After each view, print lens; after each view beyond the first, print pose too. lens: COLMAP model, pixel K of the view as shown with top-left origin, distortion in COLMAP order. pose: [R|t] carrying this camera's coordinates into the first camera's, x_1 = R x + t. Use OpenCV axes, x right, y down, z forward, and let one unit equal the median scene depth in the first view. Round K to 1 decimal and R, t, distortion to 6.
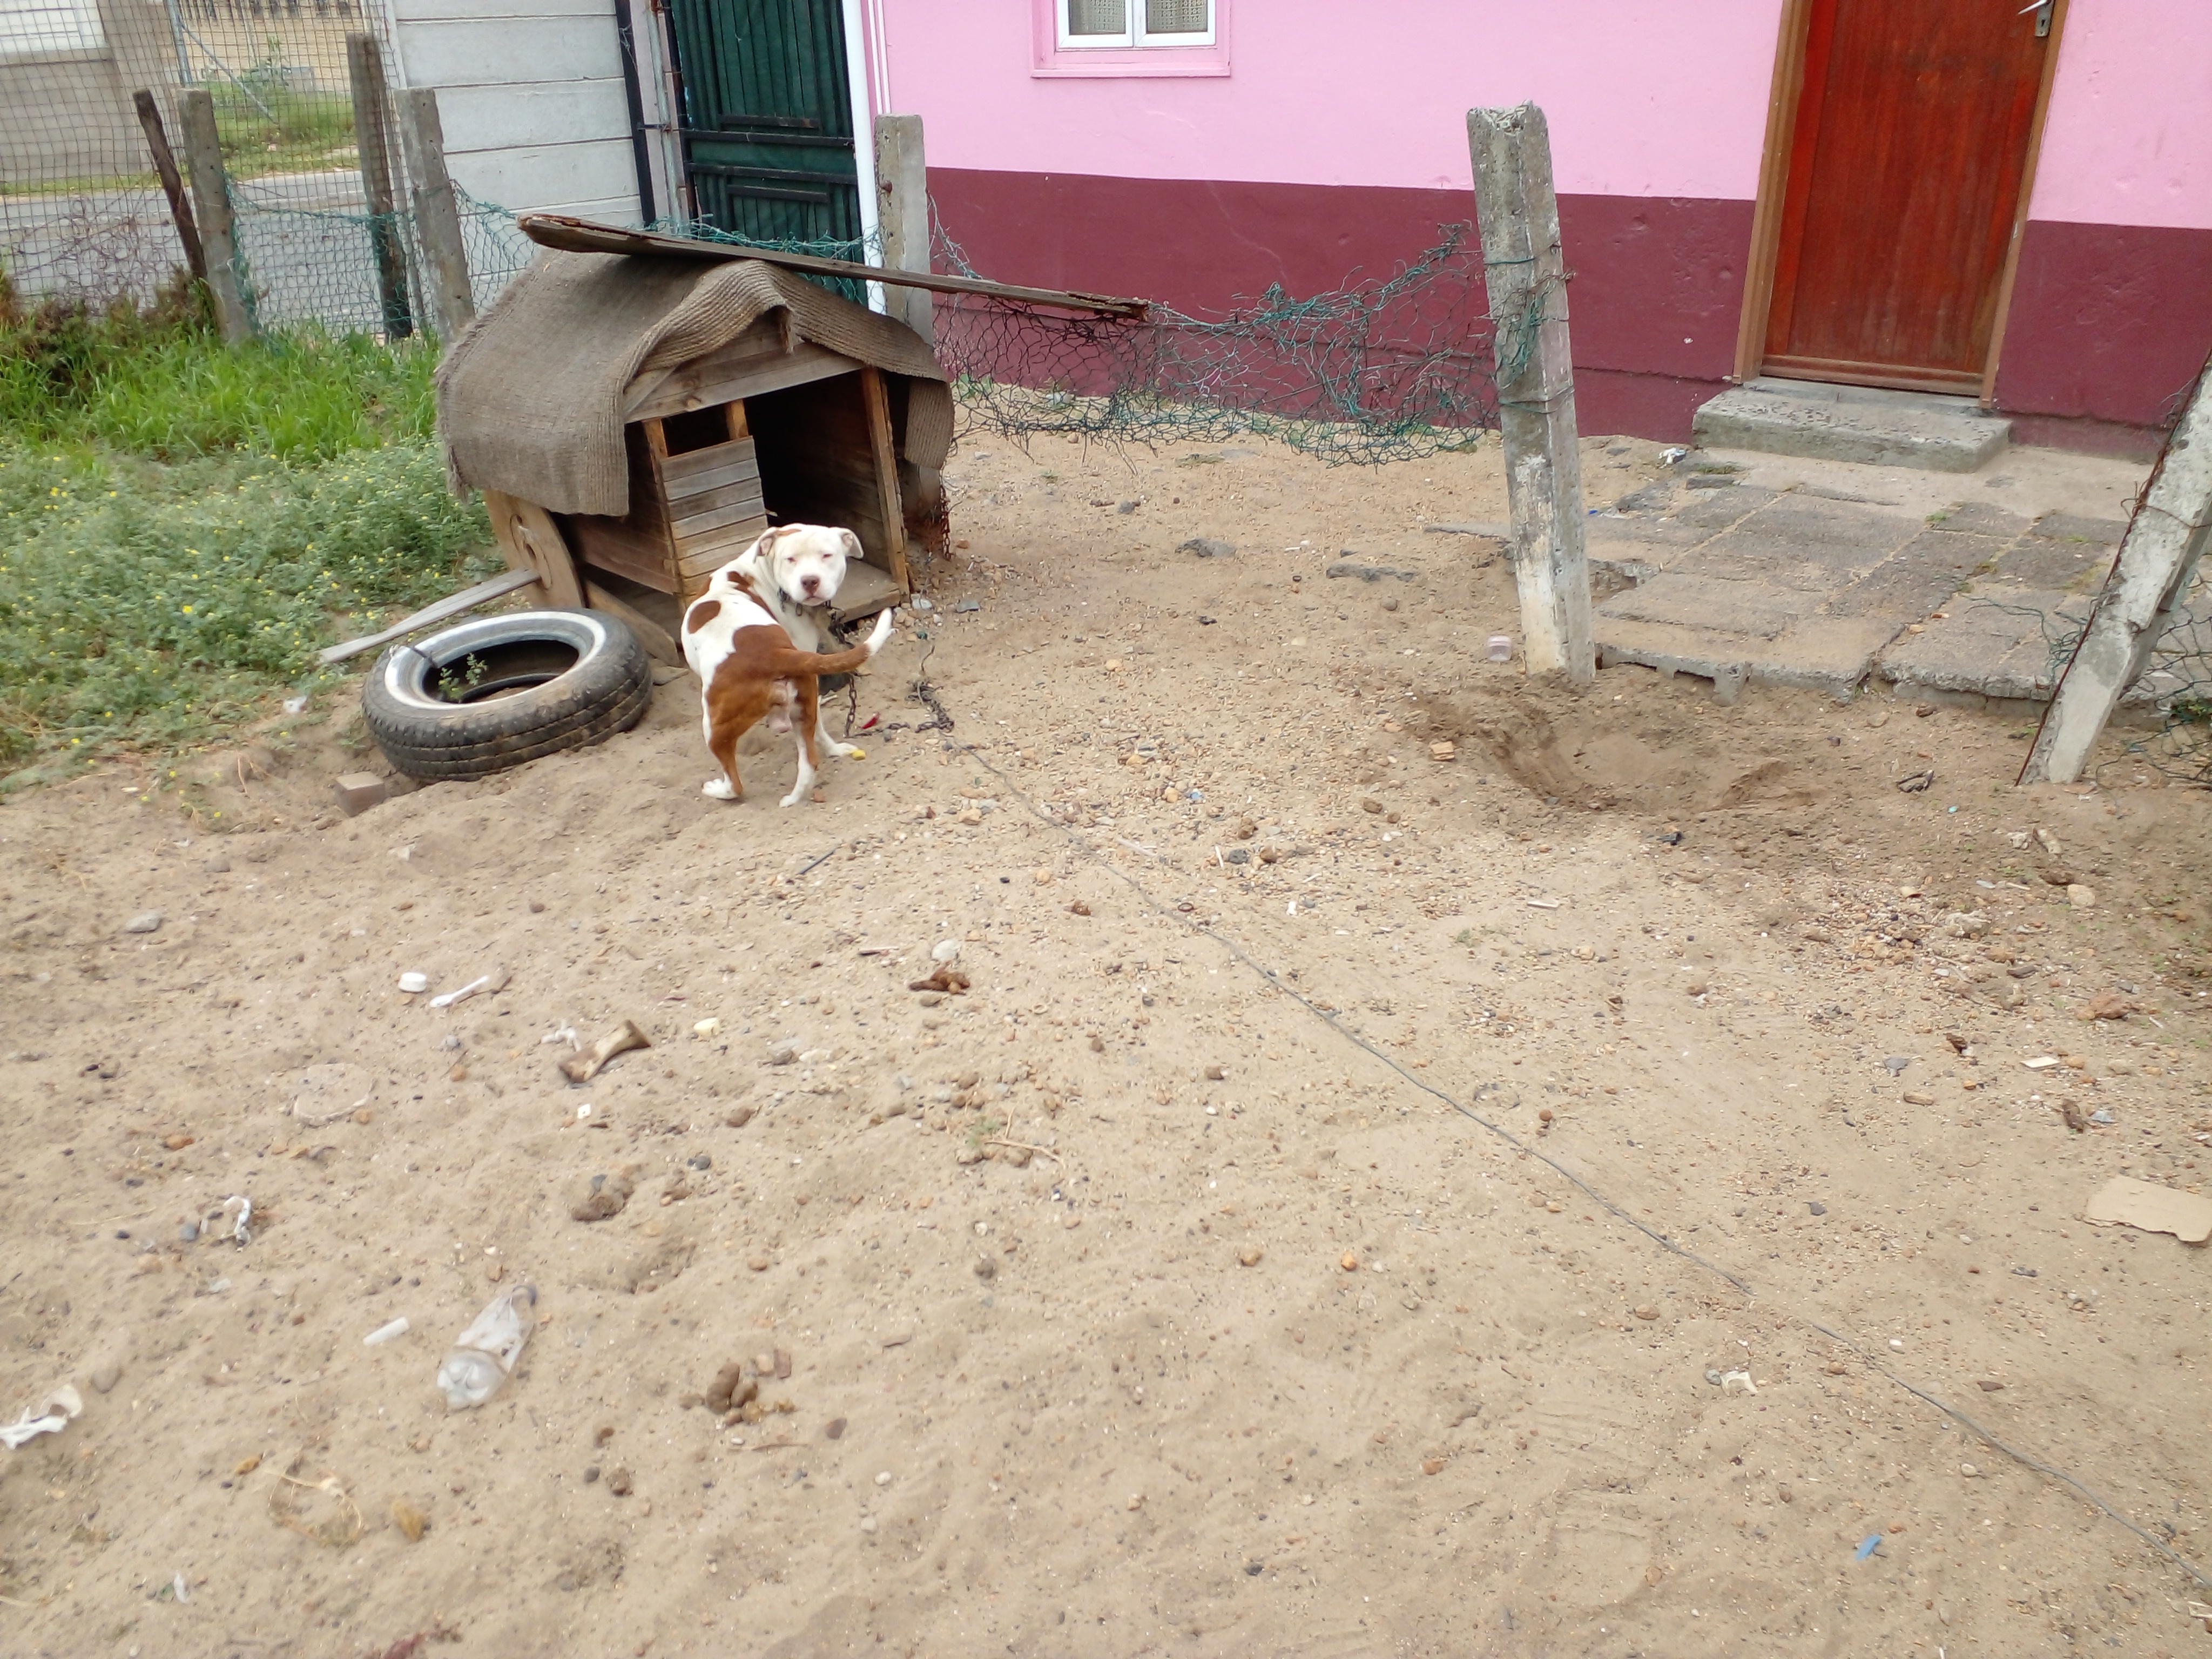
lens RADIAL K [[1760.1, 0, 1097.5], [0, 1760.1, 859.3], [0, 0, 1]] dist [0.068437, -0.101076]
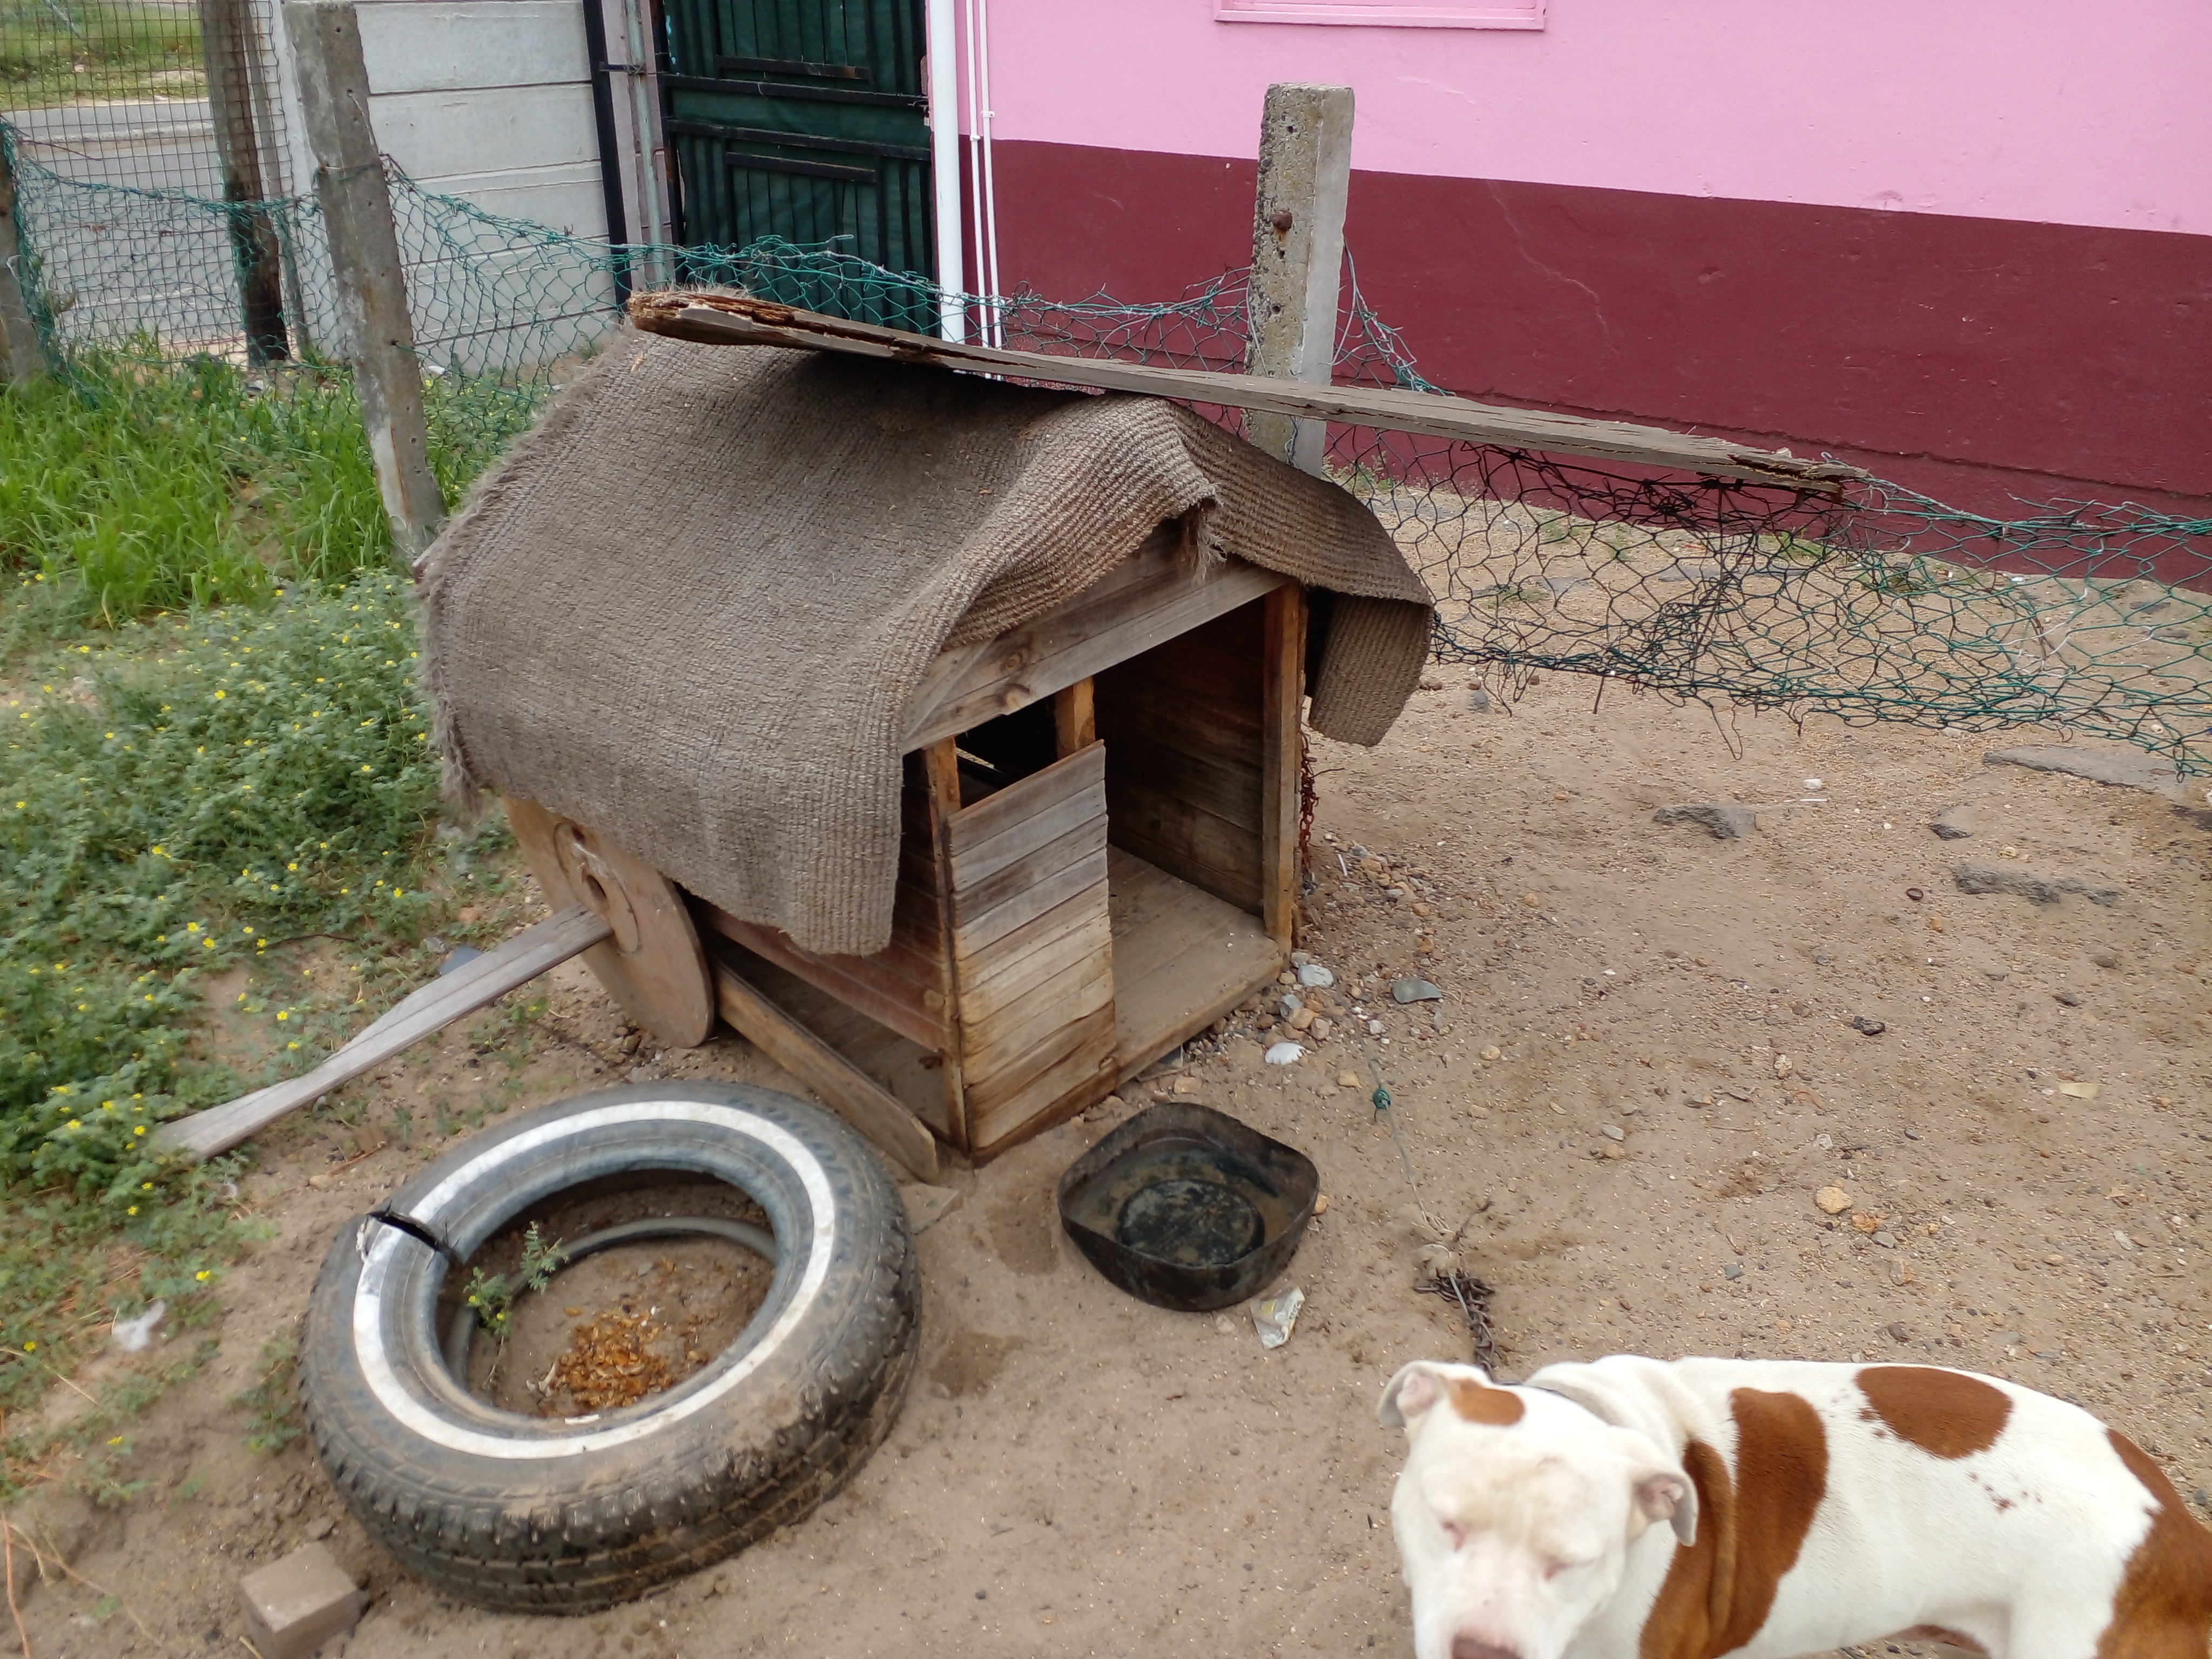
lens RADIAL K [[1718.2, 0, 1106.0], [0, 1718.2, 829.5], [0, 0, 1]] dist [0.067758, -0.087148]
pose [[0.995542, -0.005217, 0.094174, -0.209876], [0.003279, 0.999780, 0.020718, -0.195774], [-0.094261, -0.020316, 0.995340, 0.455582]]
